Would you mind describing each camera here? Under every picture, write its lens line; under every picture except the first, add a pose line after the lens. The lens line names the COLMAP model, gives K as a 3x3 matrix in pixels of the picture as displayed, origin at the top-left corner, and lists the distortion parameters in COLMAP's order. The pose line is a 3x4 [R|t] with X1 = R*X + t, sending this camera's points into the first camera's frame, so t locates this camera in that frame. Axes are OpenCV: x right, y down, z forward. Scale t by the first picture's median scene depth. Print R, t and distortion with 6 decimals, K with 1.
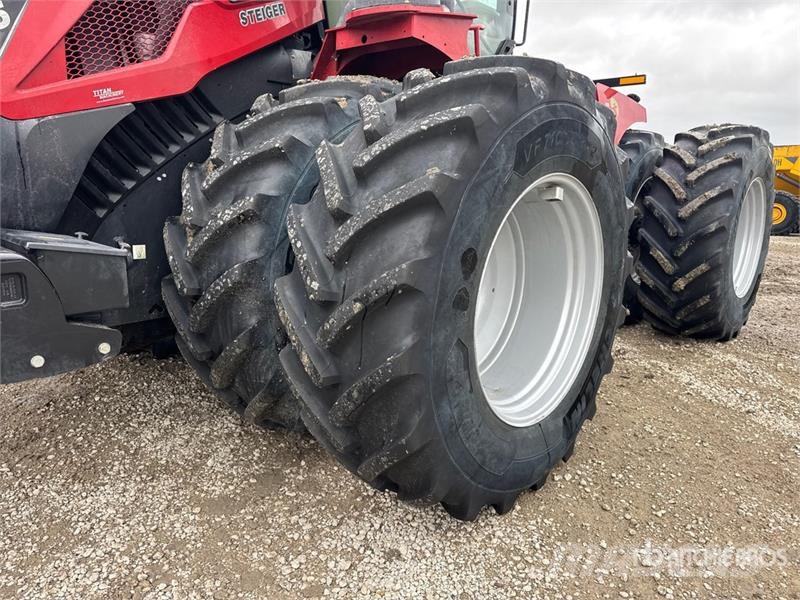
lens RADIAL K [[558.3, 0, 399.9], [0, 558.3, 301.9], [0, 0, 1]] dist [0.093523, -0.138049]
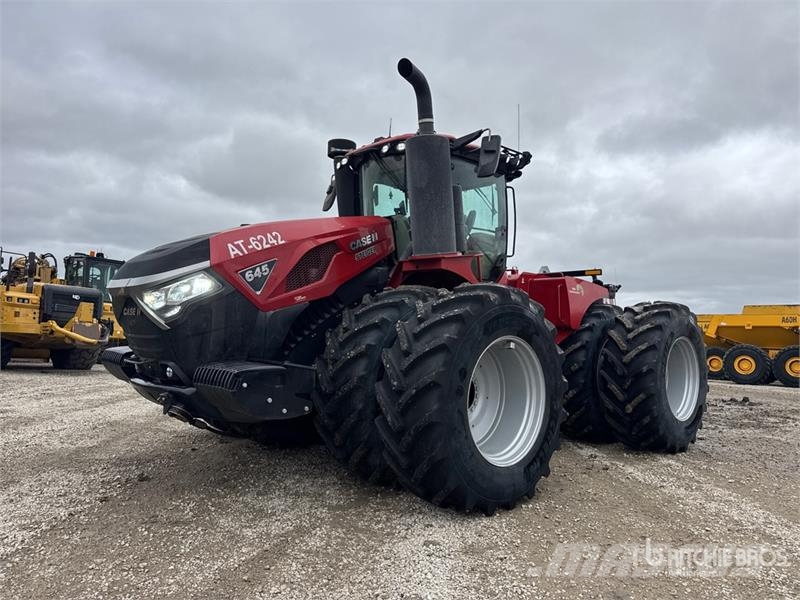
lens RADIAL K [[558.3, 0, 399.9], [0, 558.3, 301.9], [0, 0, 1]] dist [0.093523, -0.138049]
pose [[0.996860, 0.003532, -0.079106, 0.035392], [-0.024077, 0.965226, -0.260305, 0.183044], [0.075435, 0.261393, 0.962280, -0.966474]]
